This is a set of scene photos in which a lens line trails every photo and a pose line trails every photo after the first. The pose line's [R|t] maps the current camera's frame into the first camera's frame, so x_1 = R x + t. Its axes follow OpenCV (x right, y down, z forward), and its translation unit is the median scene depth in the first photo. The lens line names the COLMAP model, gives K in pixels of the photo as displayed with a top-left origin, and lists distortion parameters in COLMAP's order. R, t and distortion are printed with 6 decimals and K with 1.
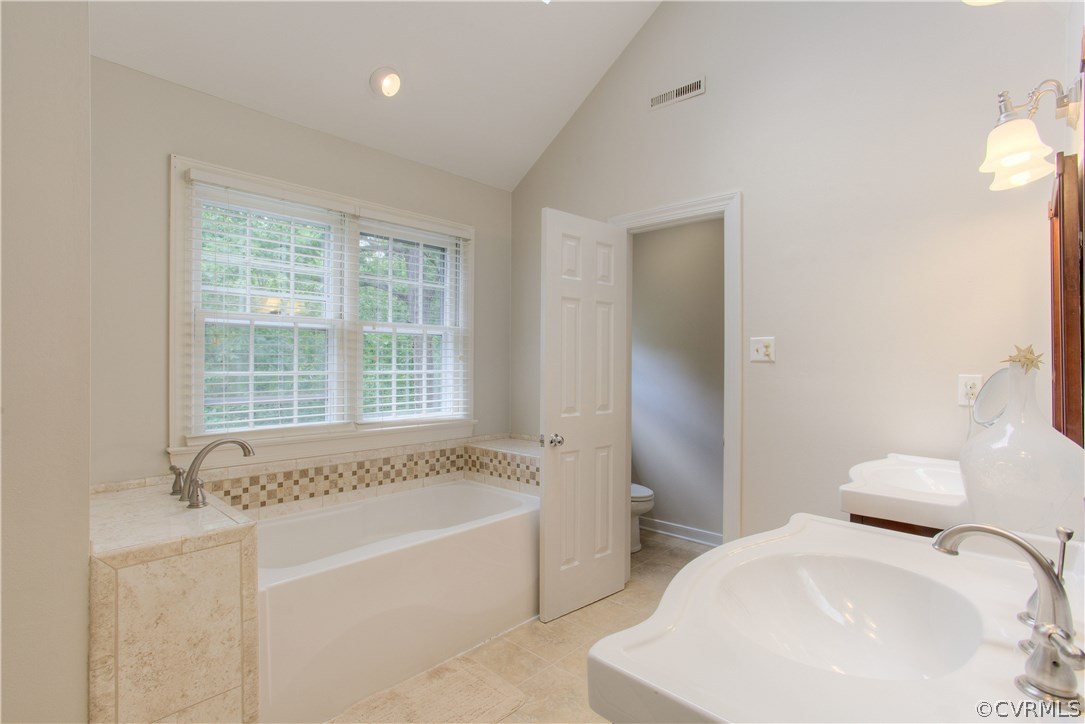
lens RADIAL K [[523.9, 0, 538.1], [0, 523.9, 362.6], [0, 0, 1]] dist [-0.051252, 0.030792]
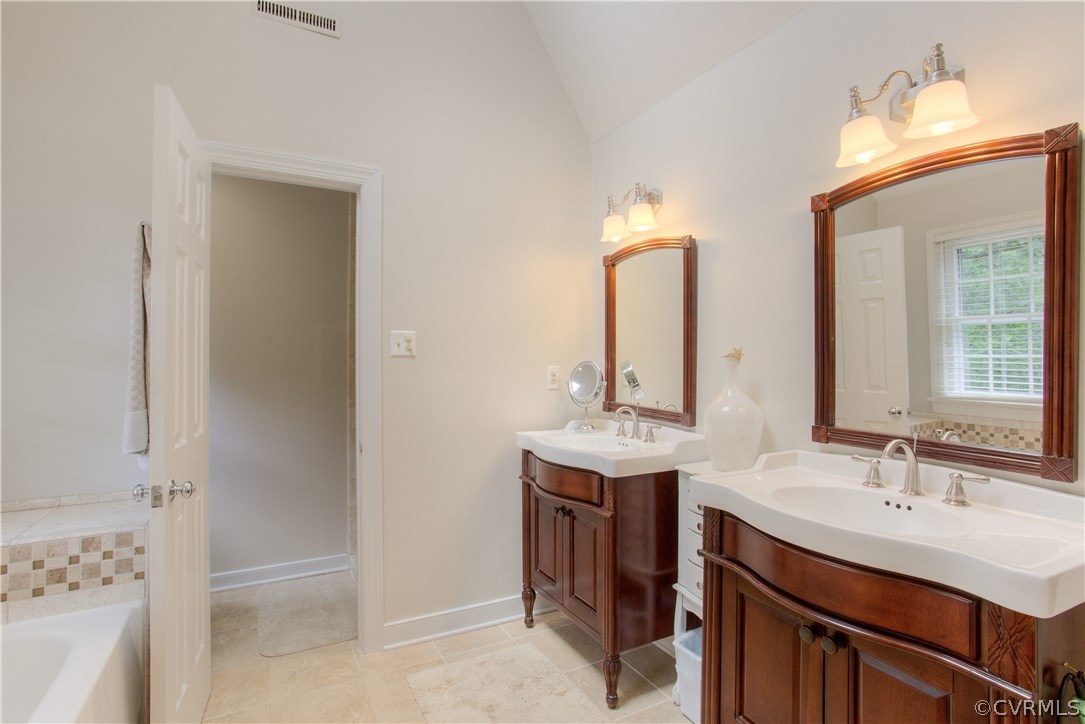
lens RADIAL K [[559.1, 0, 537.0], [0, 559.1, 350.1], [0, 0, 1]] dist [-0.049877, 0.020534]
pose [[0.260877, 0.019557, 0.965174, -0.497828], [0.001708, 0.999784, -0.020720, 0.008220], [-0.965371, 0.007054, 0.260787, 0.497320]]
